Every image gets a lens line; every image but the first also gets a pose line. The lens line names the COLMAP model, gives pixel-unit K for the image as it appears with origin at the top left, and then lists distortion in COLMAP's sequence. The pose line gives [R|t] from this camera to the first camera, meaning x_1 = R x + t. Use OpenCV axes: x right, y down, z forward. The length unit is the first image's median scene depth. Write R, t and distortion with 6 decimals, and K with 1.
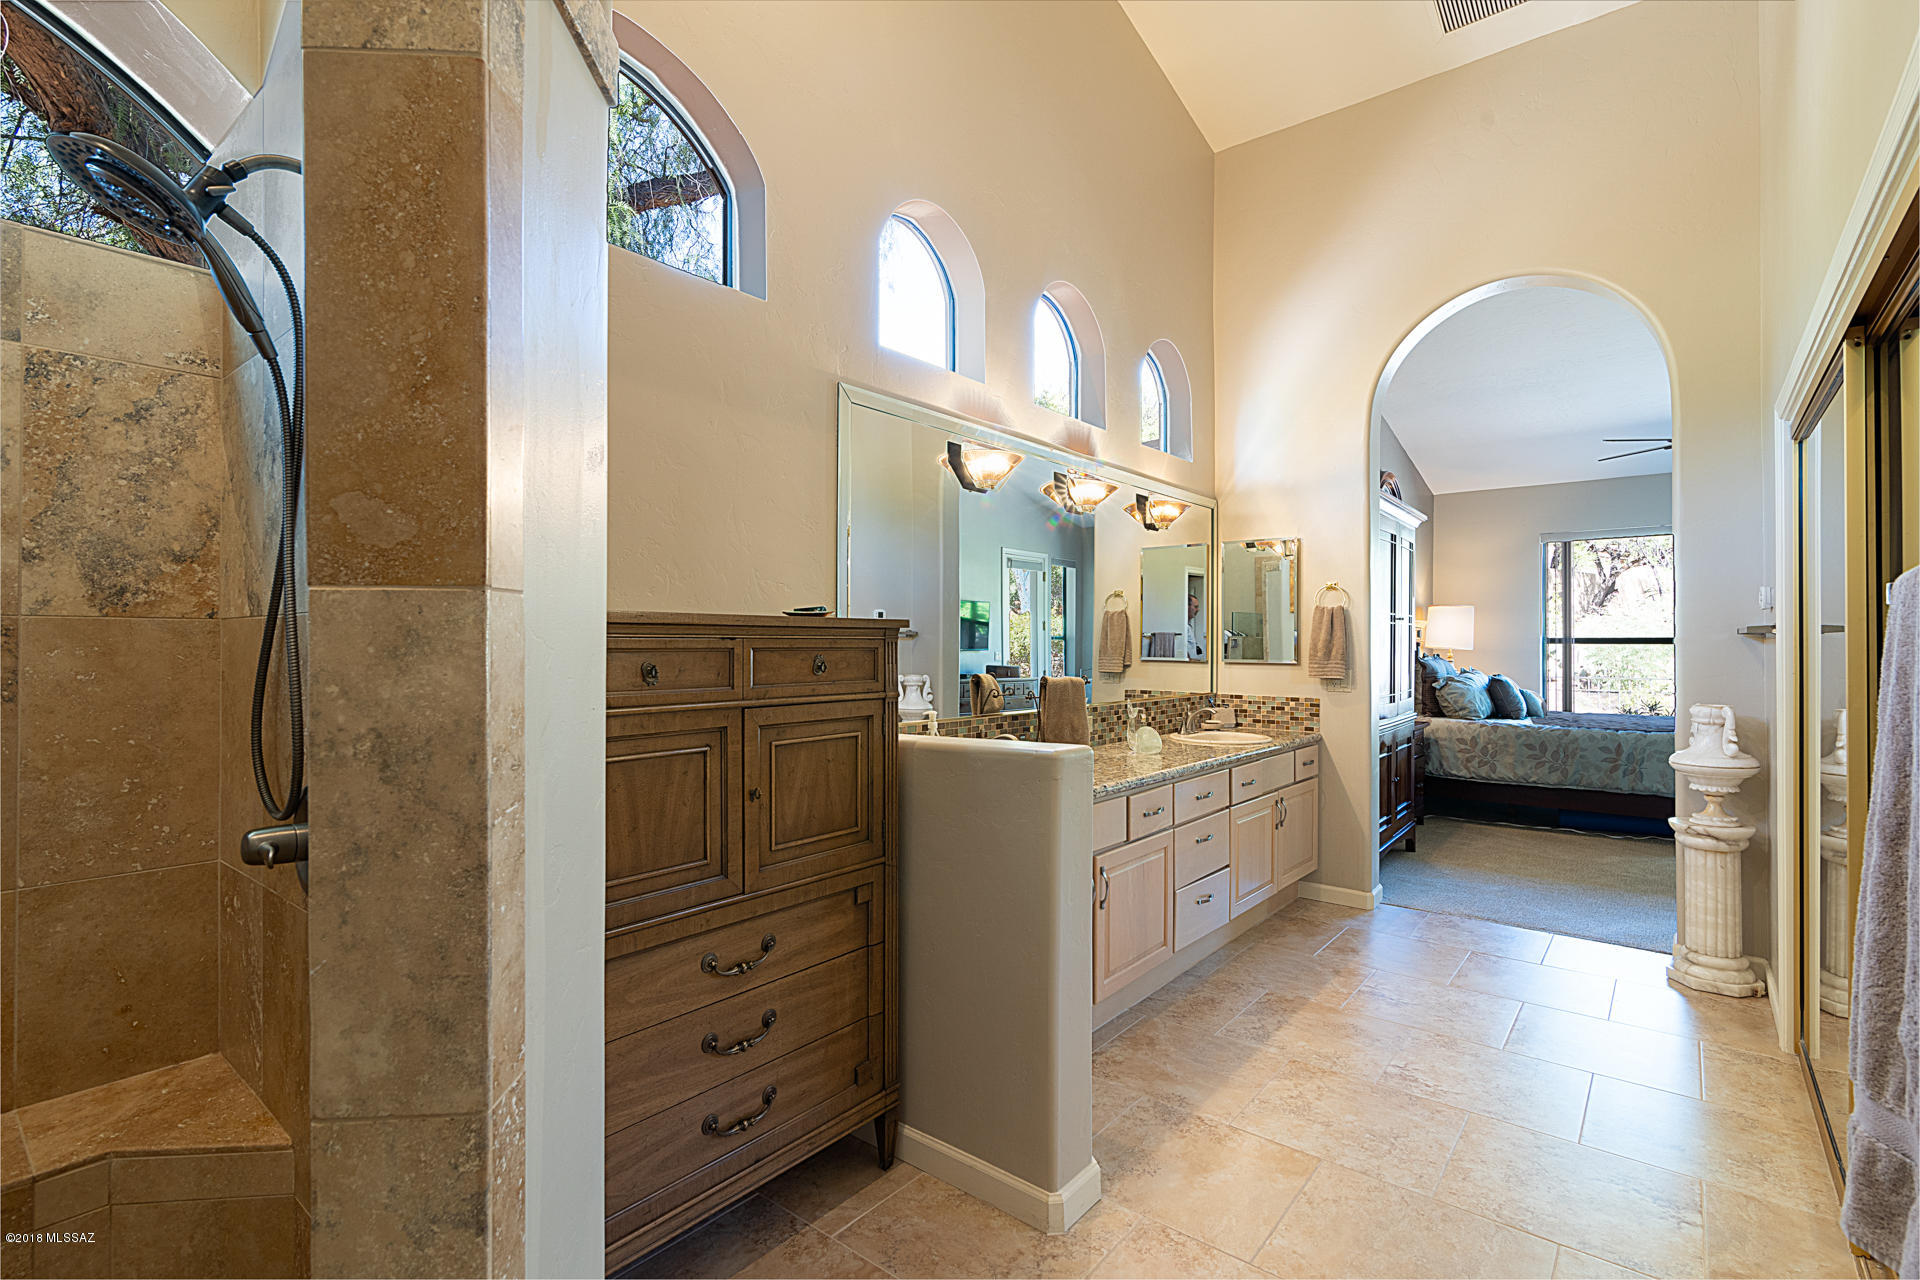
lens RADIAL K [[880.2, 0, 956.5], [0, 880.2, 644.1], [0, 0, 1]] dist [-0.001747, 0.000511]
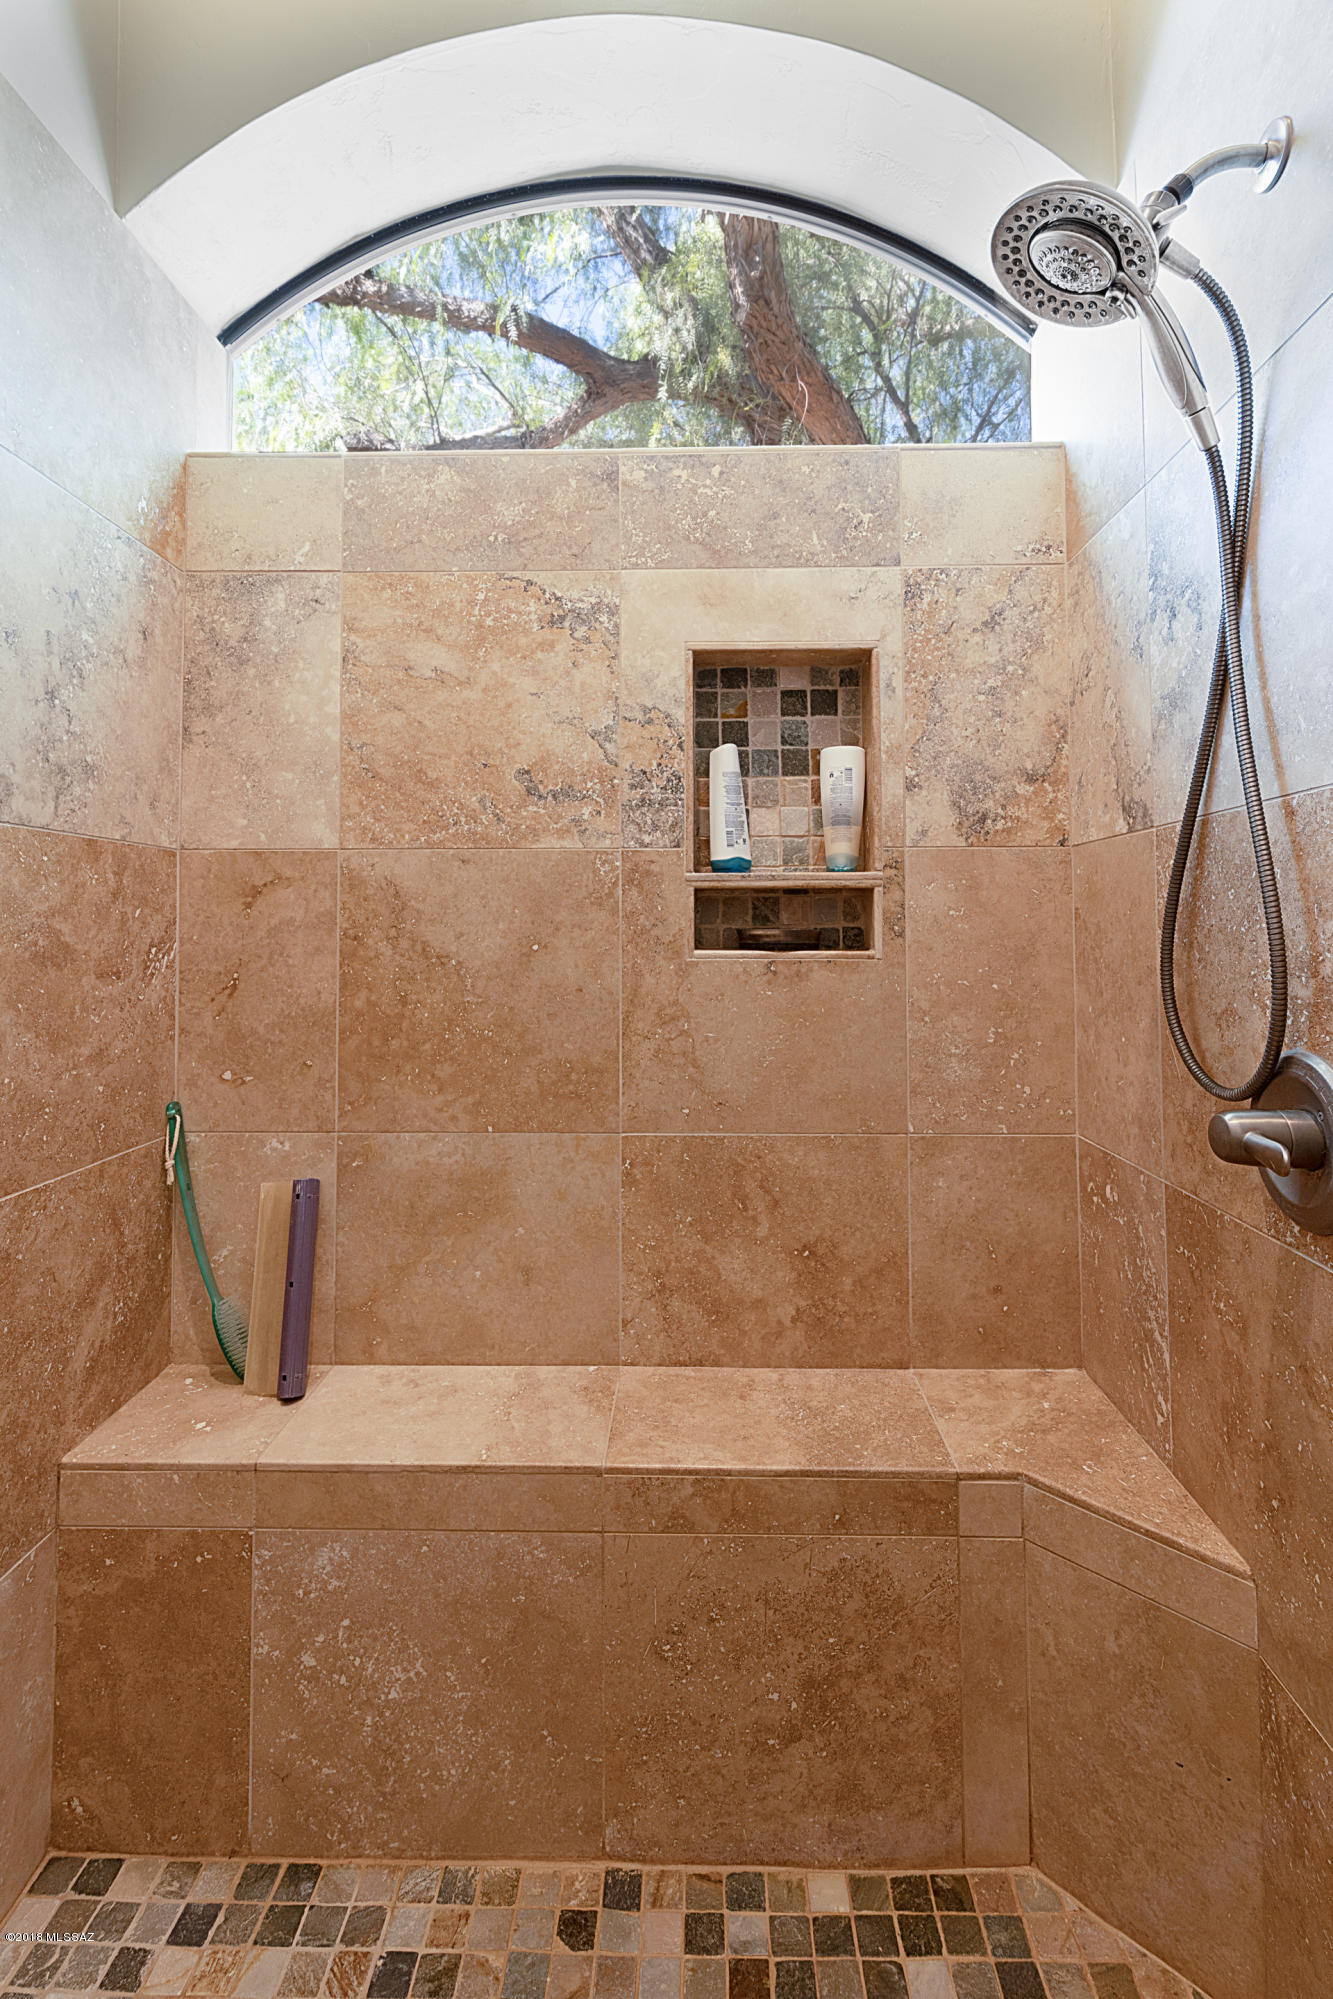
lens RADIAL K [[916.5, 0, 686.8], [0, 916.5, 938.3], [0, 0, 1]] dist [-0.001747, 0.000511]
pose [[0.621294, 0.000057, -0.783578, -0.411331], [0.002040, 0.999996, 0.001691, 0.061111], [0.783575, -0.002649, 0.621291, 0.185578]]
